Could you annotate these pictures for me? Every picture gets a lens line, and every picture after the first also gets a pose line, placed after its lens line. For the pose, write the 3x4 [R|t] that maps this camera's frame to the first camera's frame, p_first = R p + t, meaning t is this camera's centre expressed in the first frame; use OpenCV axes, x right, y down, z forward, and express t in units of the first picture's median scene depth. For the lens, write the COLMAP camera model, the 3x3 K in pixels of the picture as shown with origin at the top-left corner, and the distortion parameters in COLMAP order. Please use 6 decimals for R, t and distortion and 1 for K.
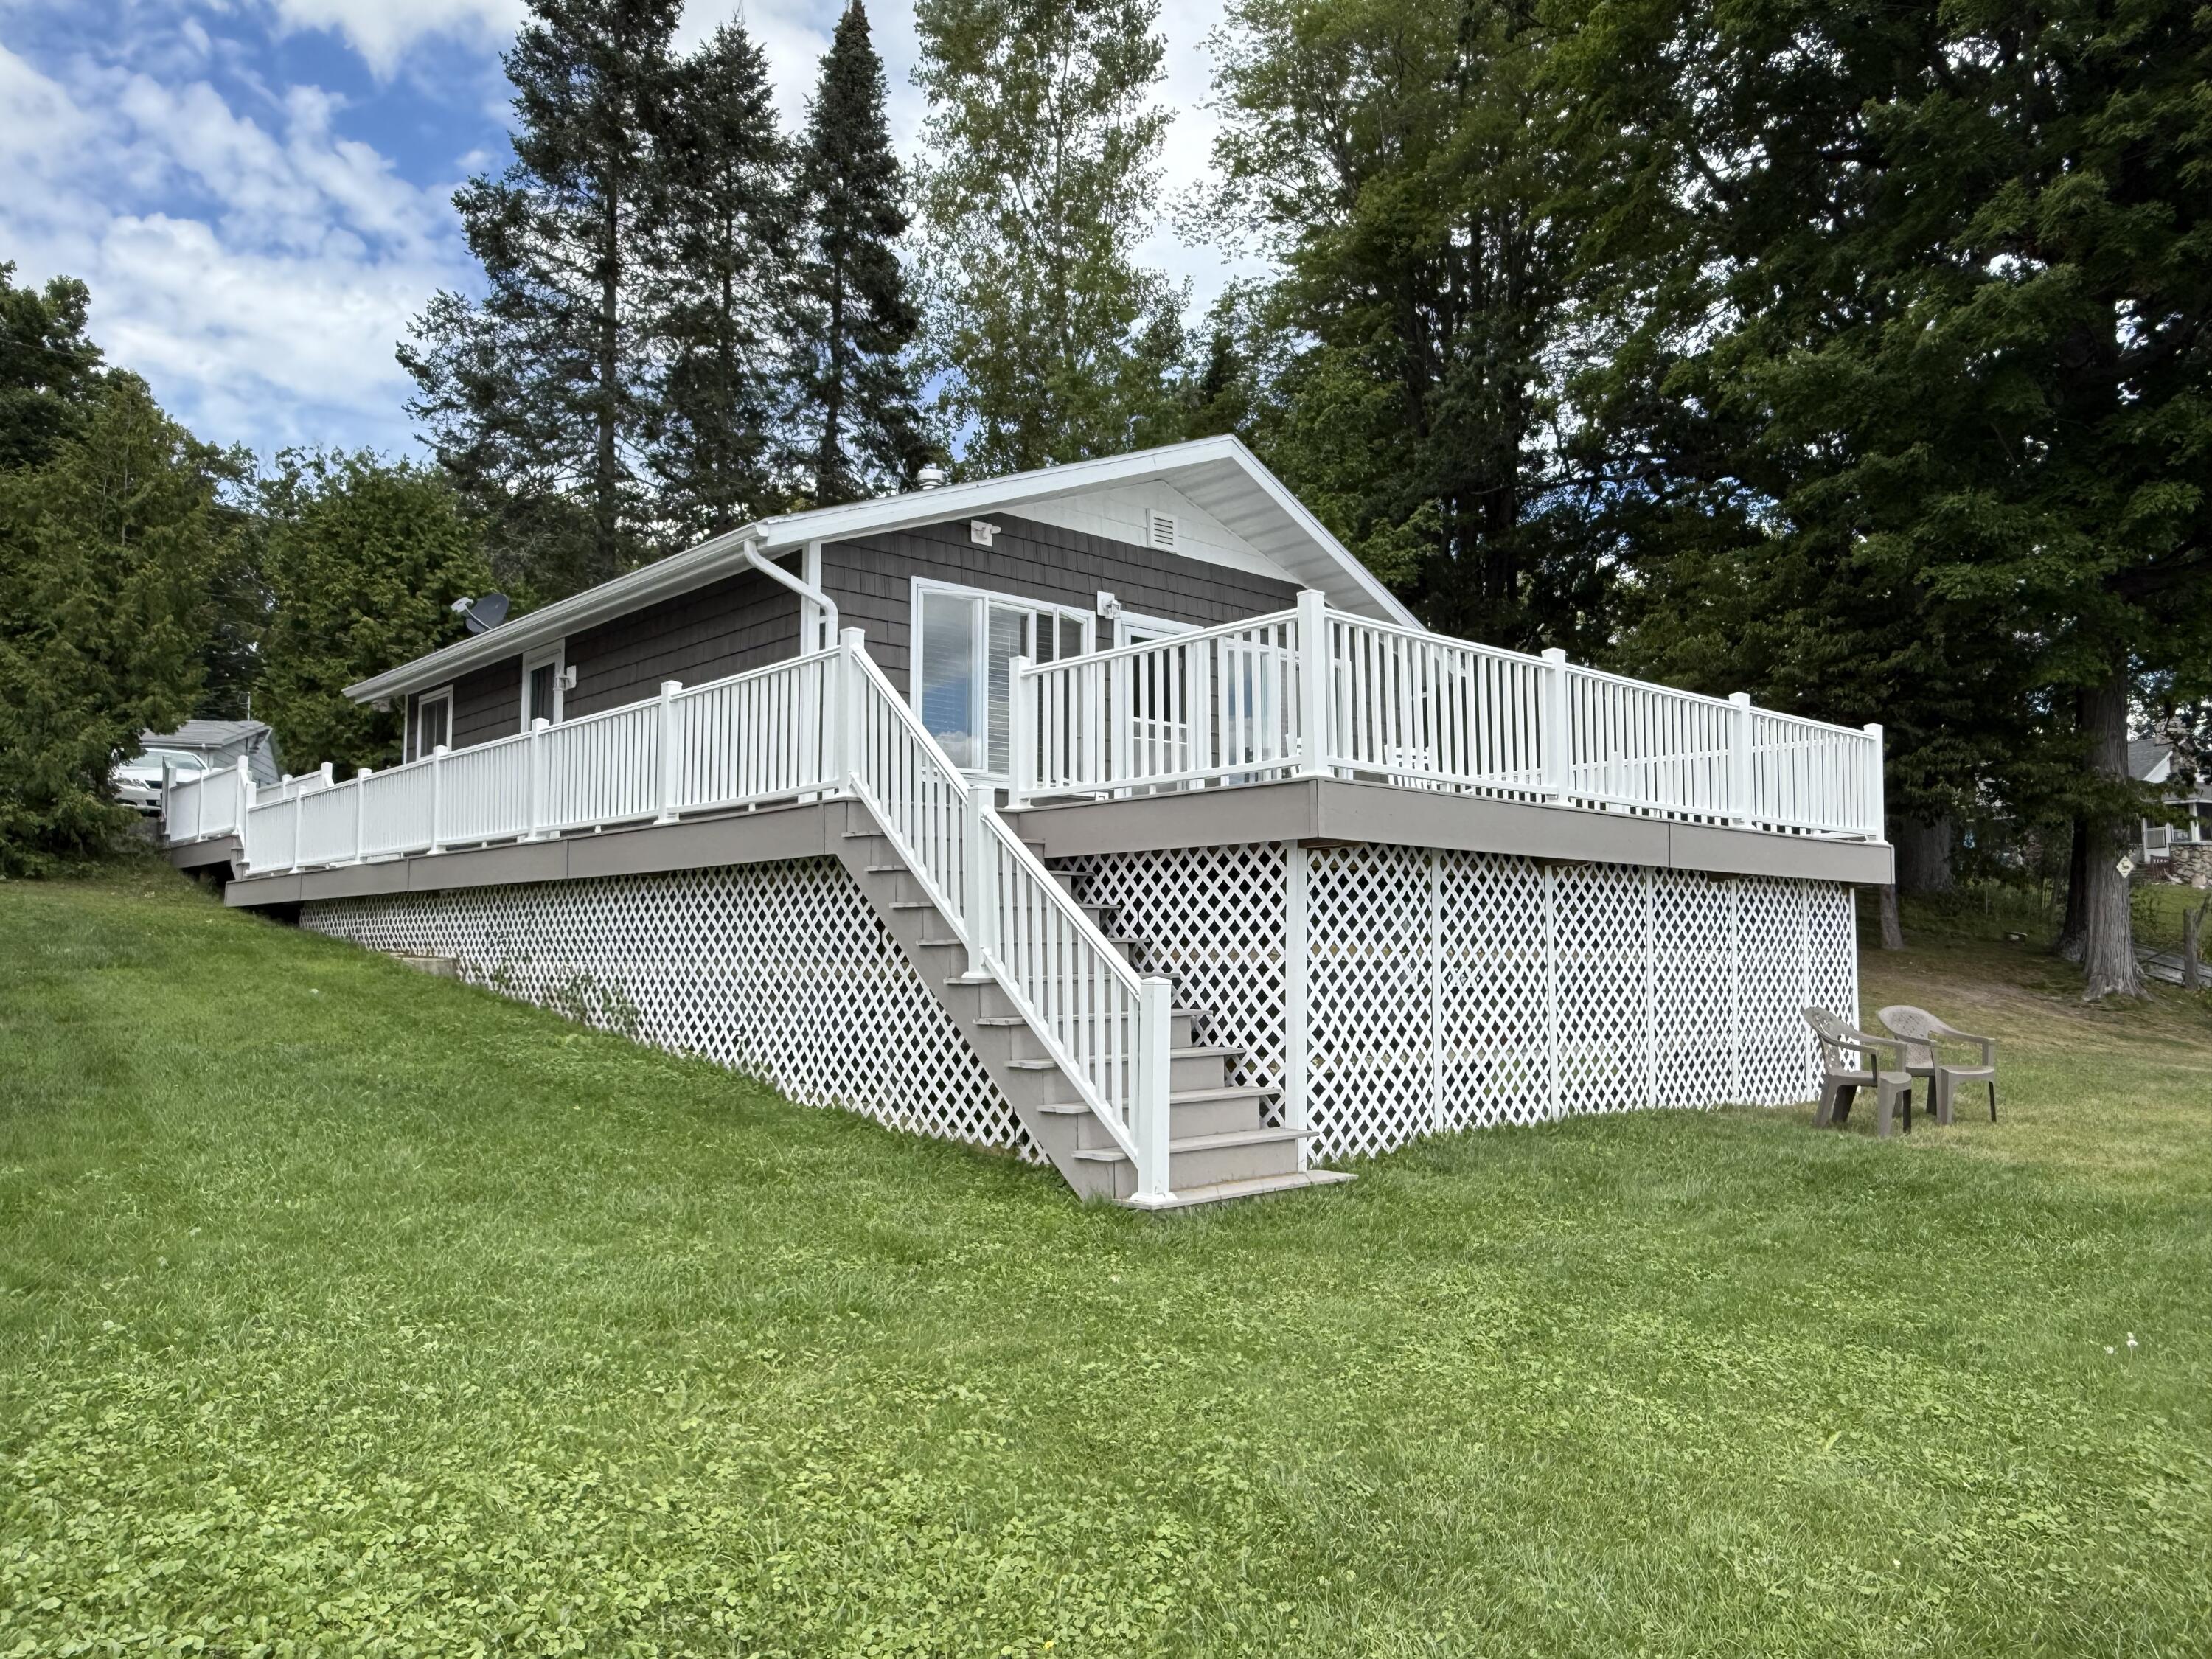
lens RADIAL K [[1535.6, 0, 1099.3], [0, 1535.6, 830.6], [0, 0, 1]] dist [0.008185, 0.002564]
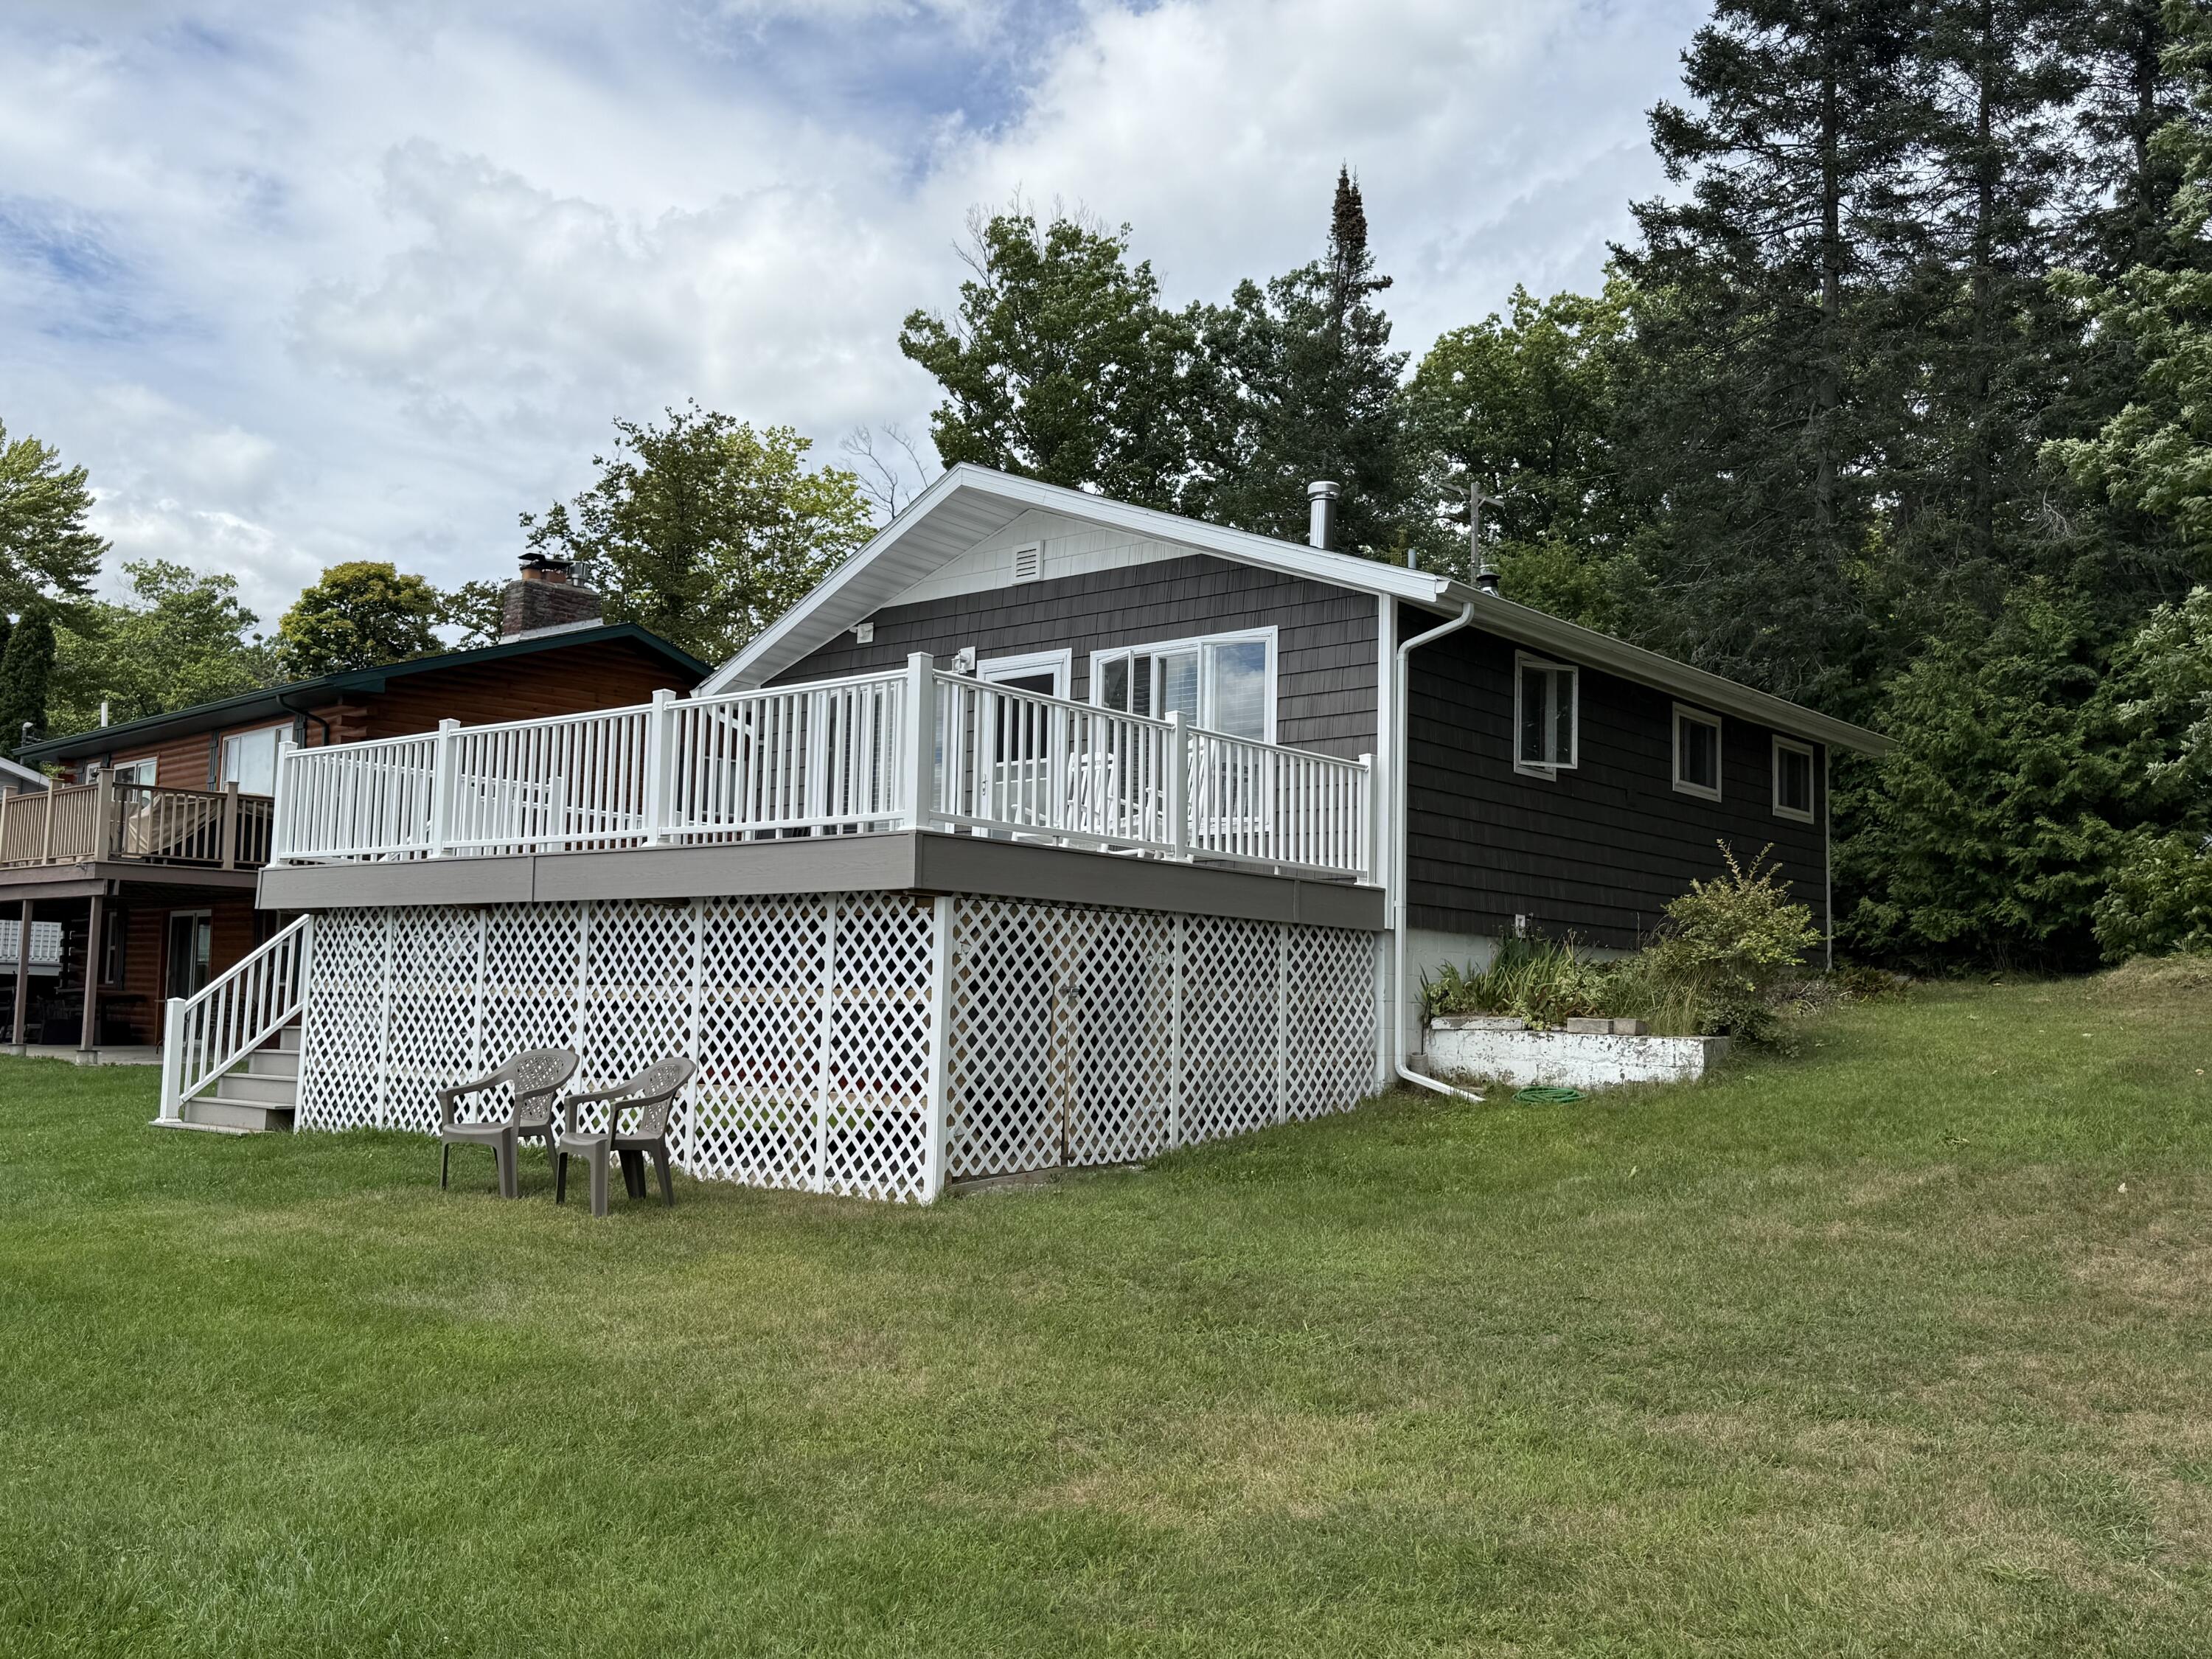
lens RADIAL K [[1975.0, 0, 1111.0], [0, 1975.0, 820.4], [0, 0, 1]] dist [-0.000906, 0.008244]
pose [[0.140142, -0.102482, -0.984814, 1.352693], [0.047613, 0.994176, -0.096681, 0.090910], [0.988986, -0.033341, 0.144205, 0.962292]]
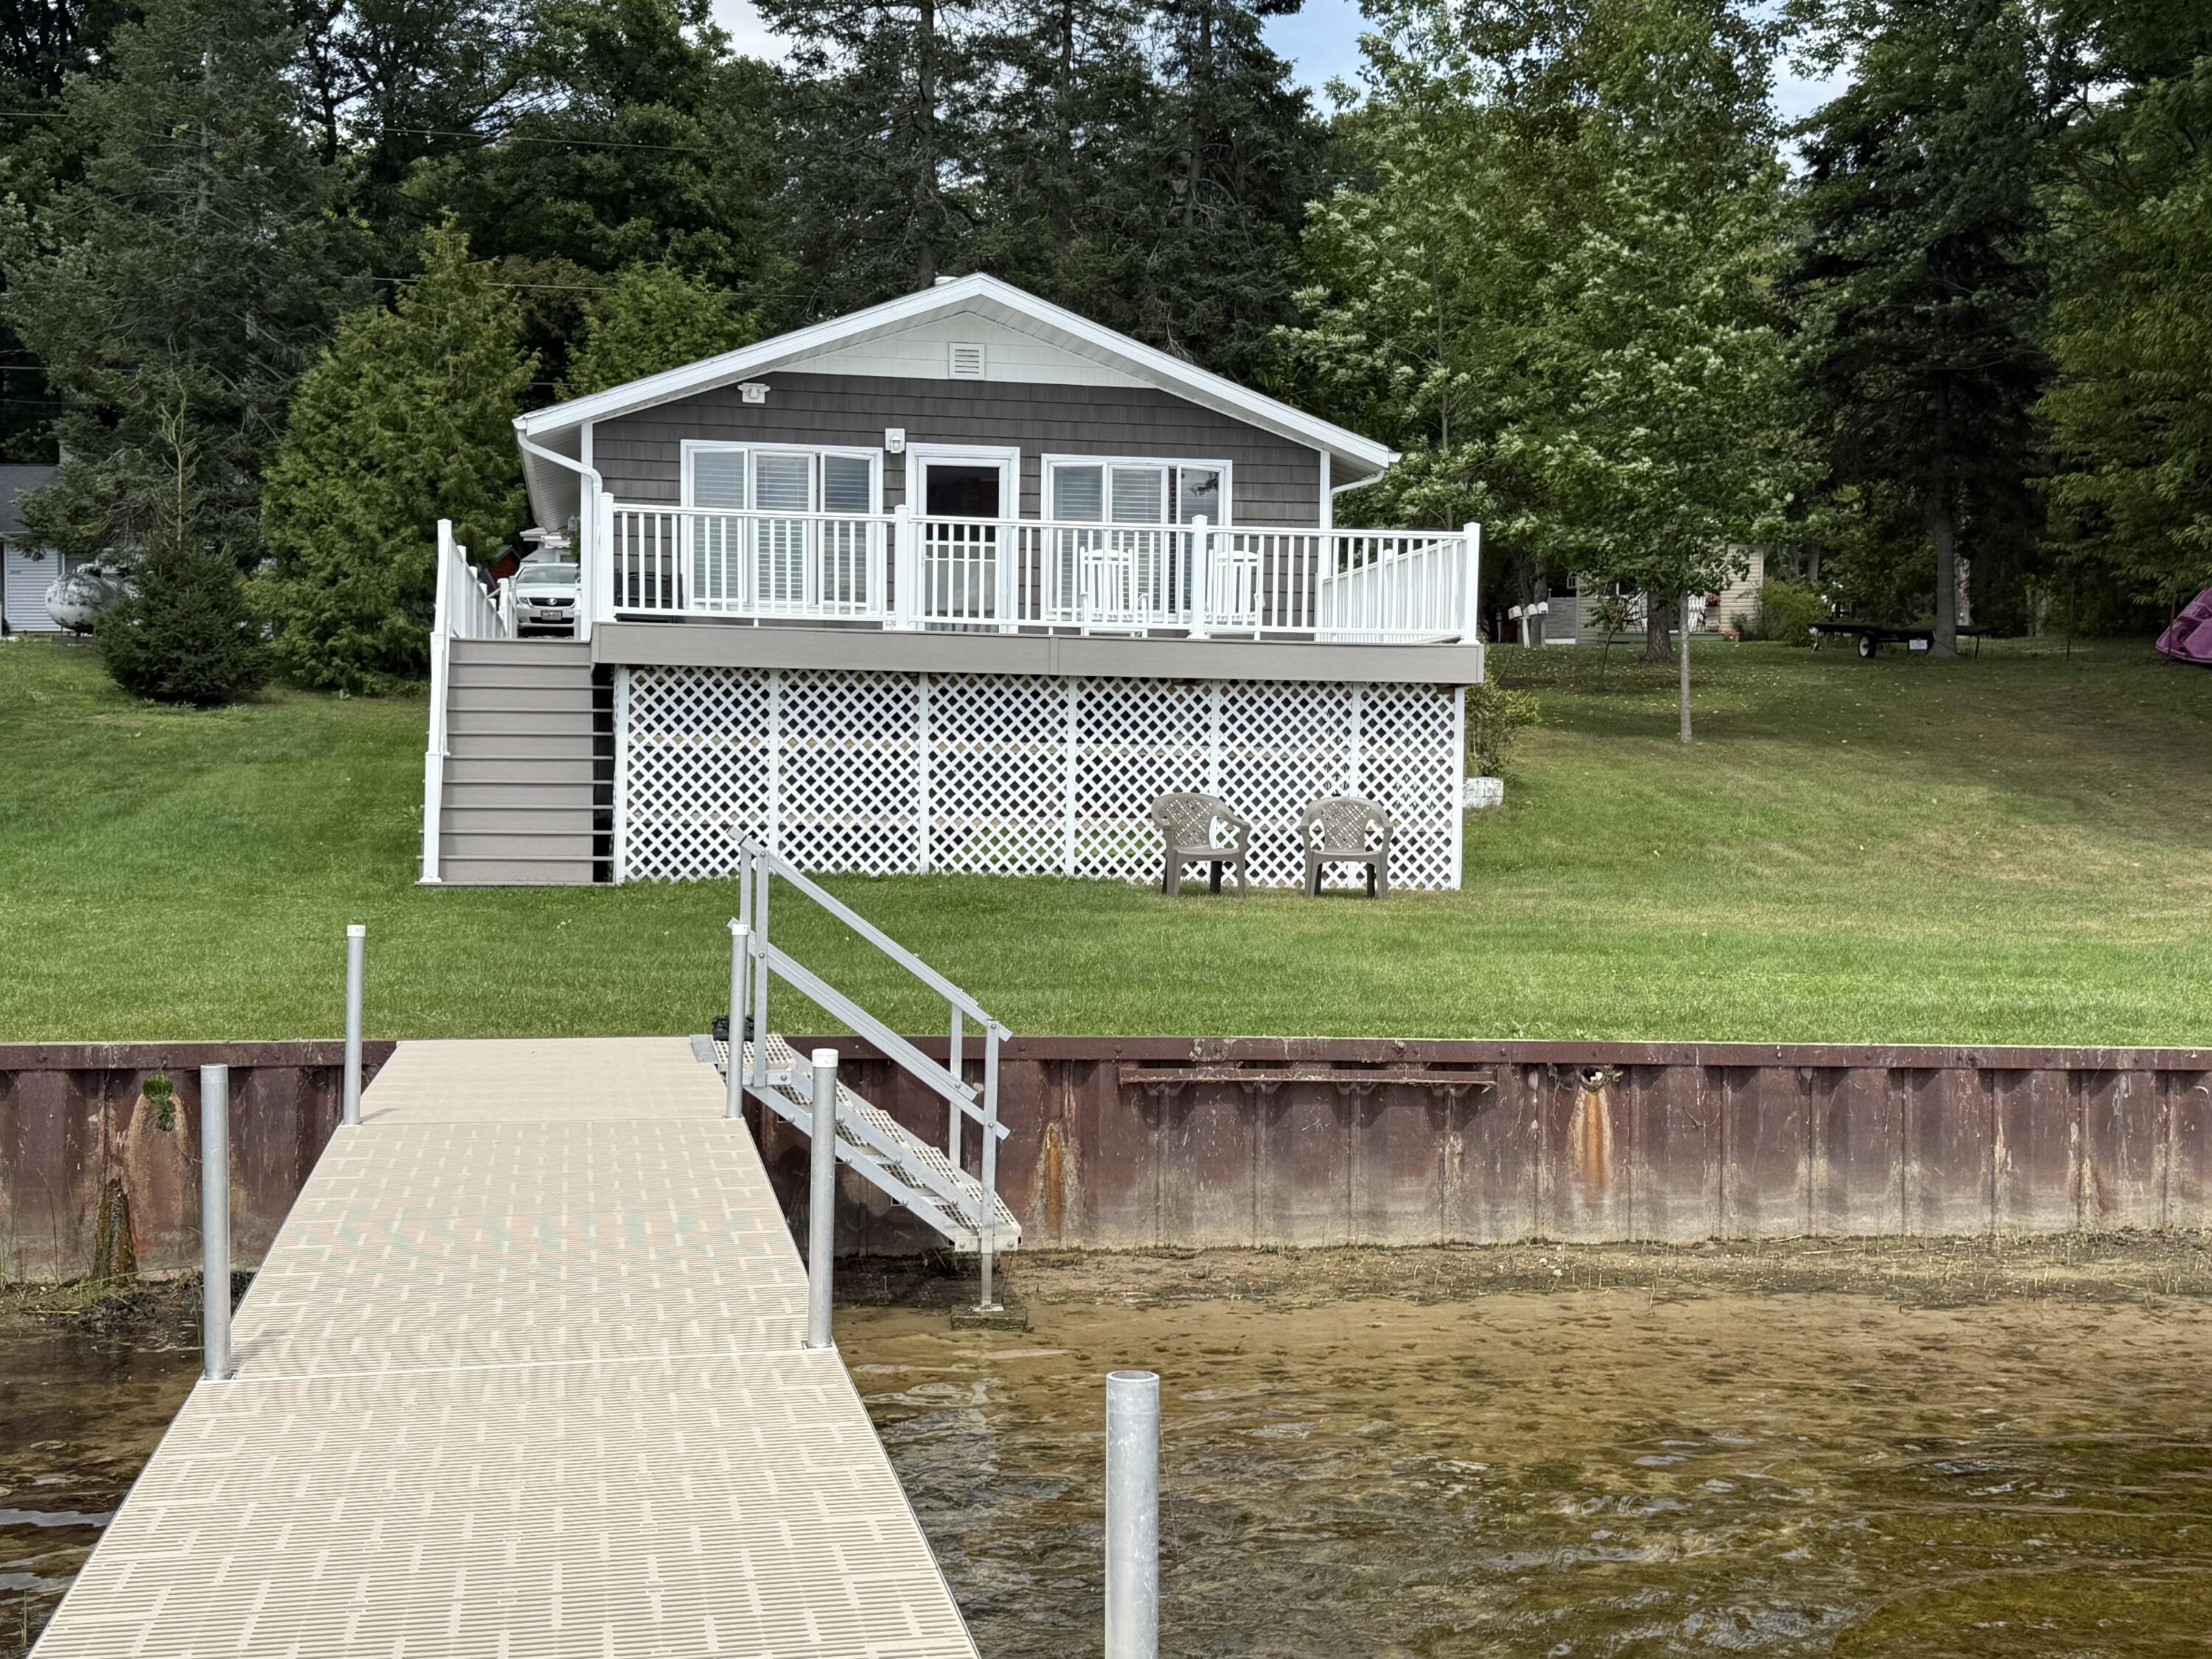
lens RADIAL K [[2762.4, 0, 1105.6], [0, 2762.4, 834.7], [0, 0, 1]] dist [0.107341, 0.000000]
pose [[0.854642, 0.011259, -0.519096, 1.233148], [0.029440, 0.997106, 0.070097, -0.001198], [0.518383, -0.075190, 0.851837, -0.662328]]
